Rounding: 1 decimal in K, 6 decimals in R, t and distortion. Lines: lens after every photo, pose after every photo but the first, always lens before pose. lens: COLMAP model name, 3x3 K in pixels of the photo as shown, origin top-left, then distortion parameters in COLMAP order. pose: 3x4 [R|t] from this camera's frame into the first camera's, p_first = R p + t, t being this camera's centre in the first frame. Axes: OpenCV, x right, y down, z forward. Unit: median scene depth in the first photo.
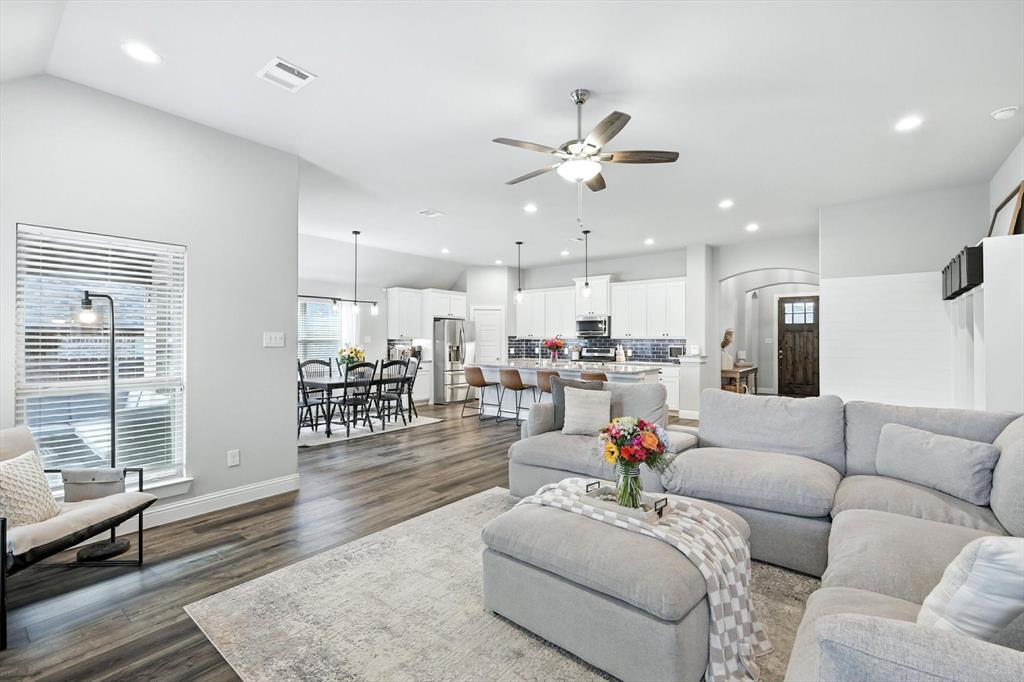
lens RADIAL K [[453.0, 0, 515.1], [0, 453.0, 338.1], [0, 0, 1]] dist [0.000607, -0.001253]
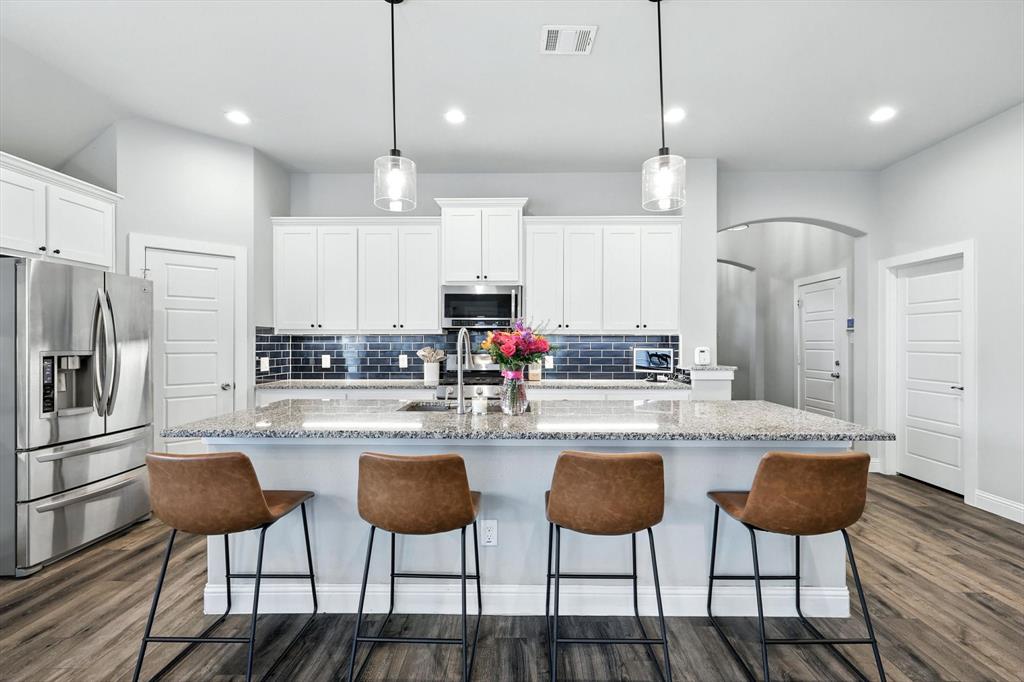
lens RADIAL K [[453.0, 0, 507.8], [0, 453.0, 343.4], [0, 0, 1]] dist [0.000607, -0.001253]
pose [[0.792351, -0.004340, 0.610050, -0.082012], [-0.001345, 0.999960, 0.008861, 0.006383], [-0.610064, -0.007841, 0.792313, 0.559203]]
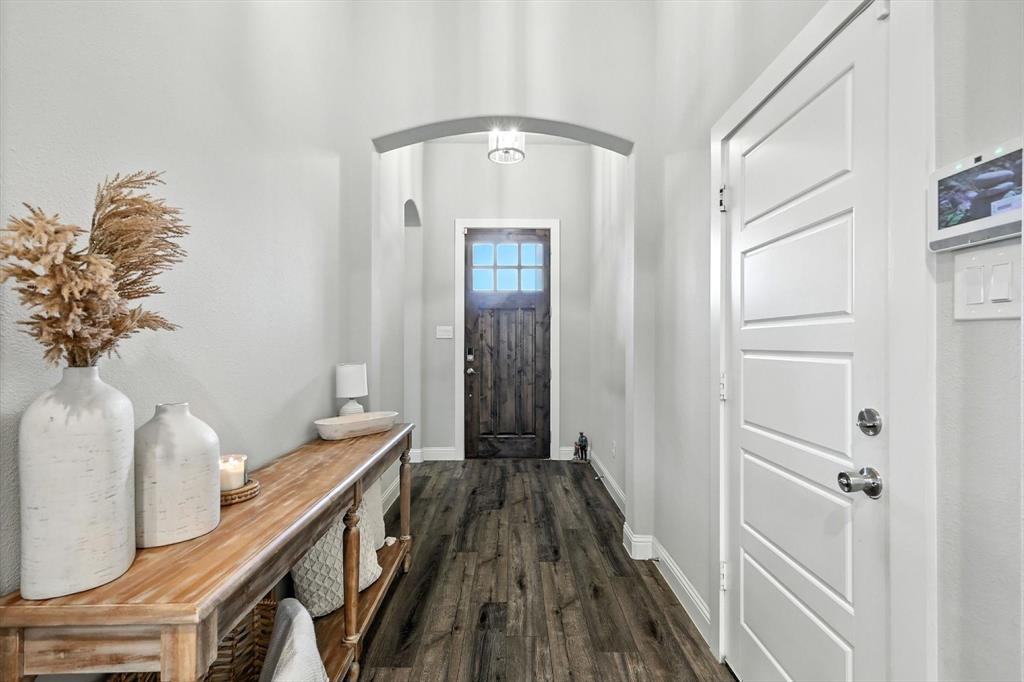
lens RADIAL K [[453.0, 0, 514.5], [0, 453.0, 342.9], [0, 0, 1]] dist [0.000607, -0.001253]
pose [[0.772176, -0.005141, 0.635388, 0.380929], [-0.000441, 0.999963, 0.008628, 0.013627], [-0.635409, -0.006943, 0.772145, 0.704022]]
